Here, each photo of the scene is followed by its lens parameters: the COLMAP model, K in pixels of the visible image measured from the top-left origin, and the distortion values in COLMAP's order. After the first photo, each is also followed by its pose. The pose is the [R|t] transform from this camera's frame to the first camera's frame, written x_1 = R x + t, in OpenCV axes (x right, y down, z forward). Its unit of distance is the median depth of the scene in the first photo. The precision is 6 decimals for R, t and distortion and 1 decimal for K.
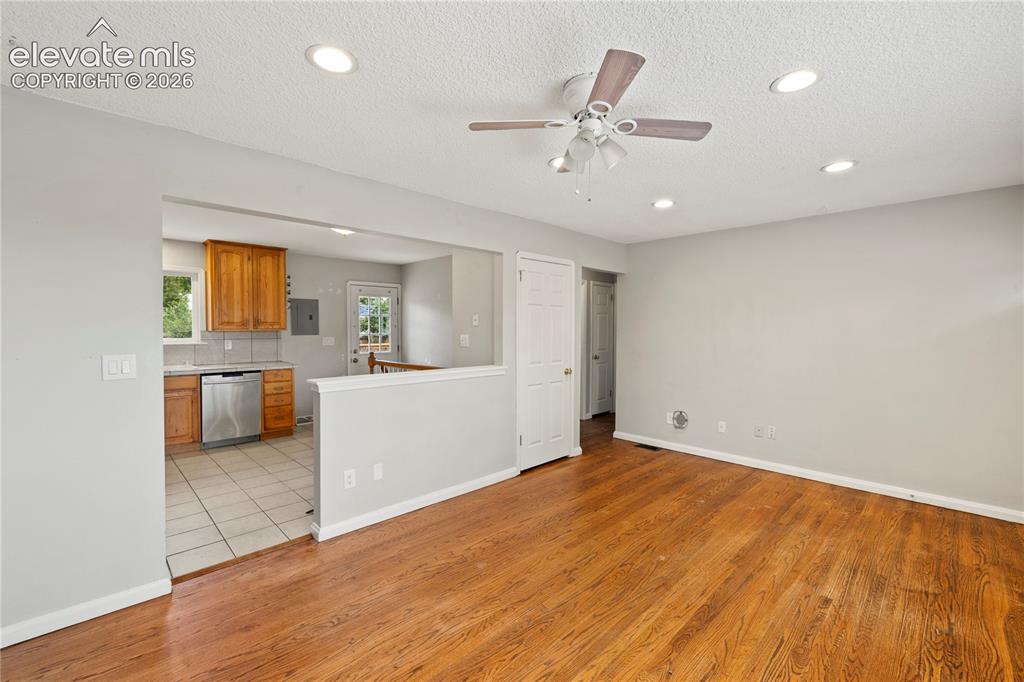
lens RADIAL K [[430.0, 0, 512.0], [0, 430.0, 341.0], [0, 0, 1]] dist [-0.000689, 0.000068]
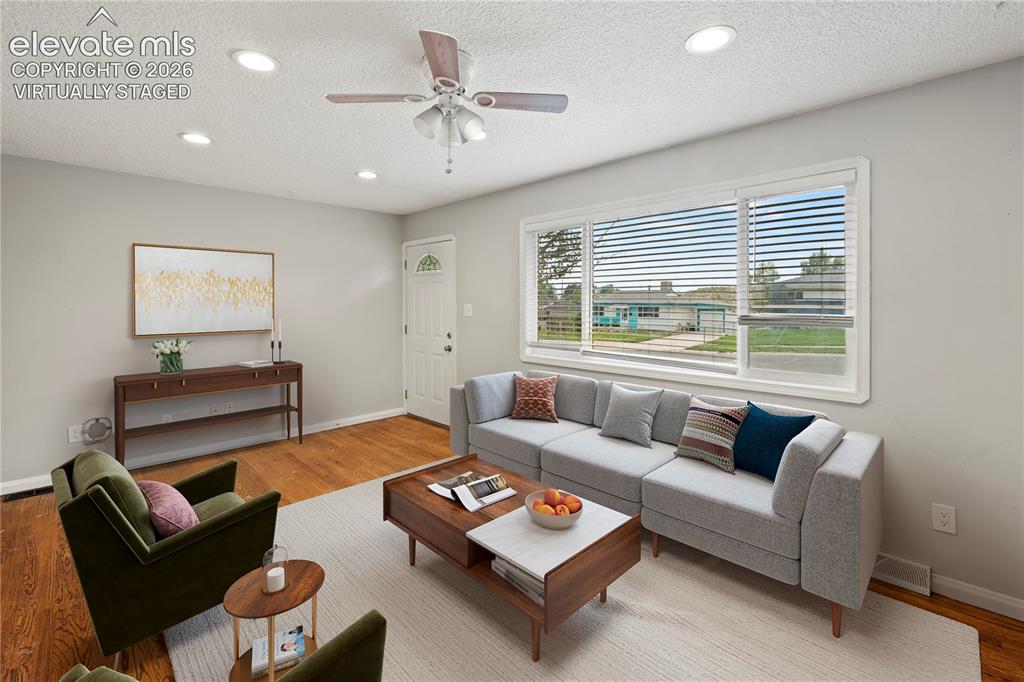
lens RADIAL K [[445.5, 0, 508.4], [0, 445.5, 308.2], [0, 0, 1]] dist [0.001135, 0.000193]
pose [[0.000930, -0.013313, 0.999911, -0.551022], [0.028551, 0.999504, 0.013281, -0.009304], [-0.999592, 0.028536, 0.001310, 0.548355]]
